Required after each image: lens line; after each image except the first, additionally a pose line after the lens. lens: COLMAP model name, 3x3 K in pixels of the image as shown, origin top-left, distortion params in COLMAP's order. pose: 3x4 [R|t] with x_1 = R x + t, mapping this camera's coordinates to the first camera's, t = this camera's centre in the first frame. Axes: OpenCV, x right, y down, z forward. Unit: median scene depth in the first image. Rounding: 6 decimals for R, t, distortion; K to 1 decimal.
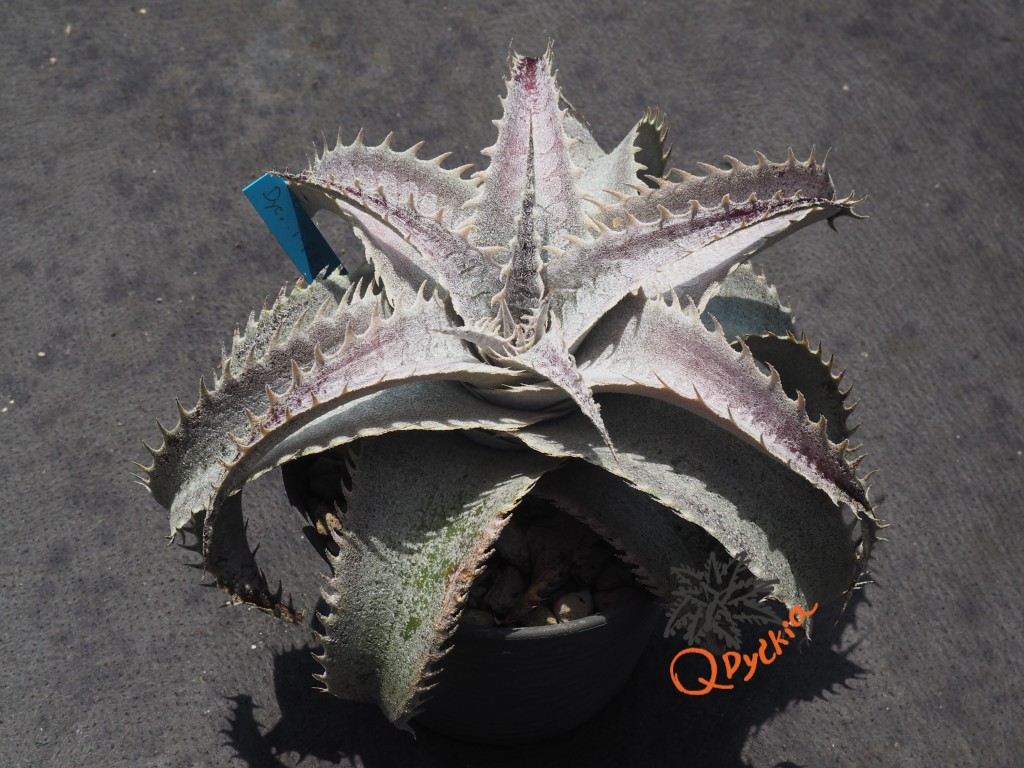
lens RADIAL K [[1836.9, 0, 513.3], [0, 1836.9, 391.5], [0, 0, 1]] dist [-0.020571, 0.000000]
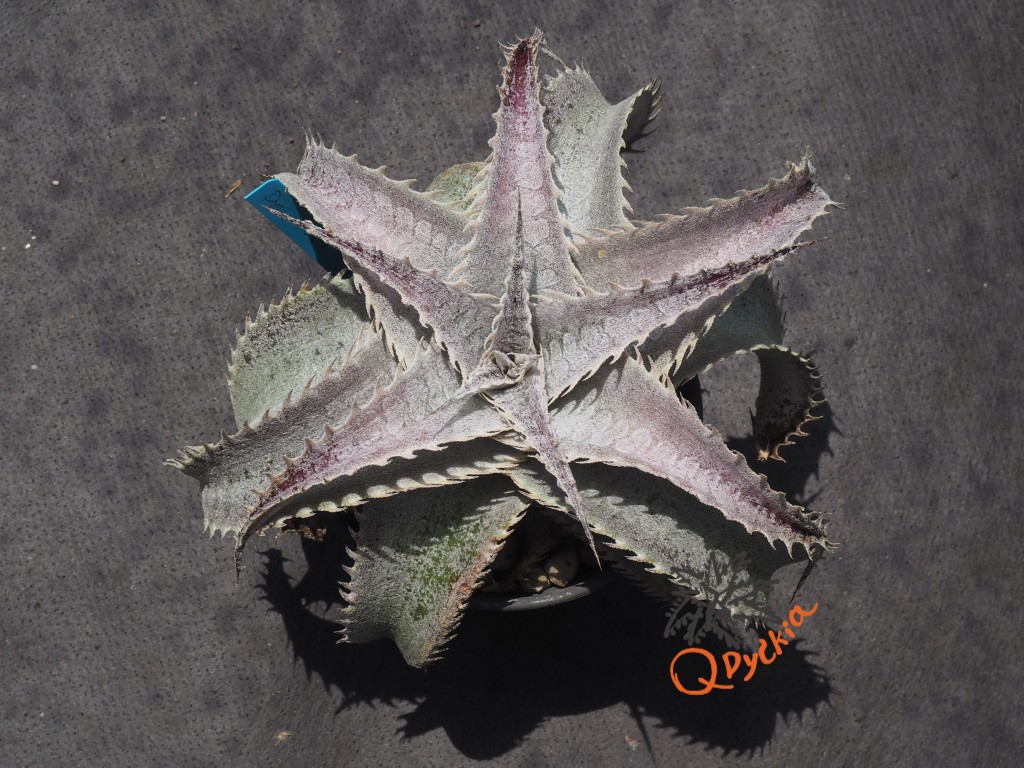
lens RADIAL K [[1836.9, 0, 515.7], [0, 1836.9, 383.6], [0, 0, 1]] dist [-0.020571, 0.000000]
pose [[0.999941, -0.008651, -0.006521, 0.013190], [0.010565, 0.911837, 0.410417, -0.466536], [0.002396, -0.410461, 0.911875, 0.006576]]
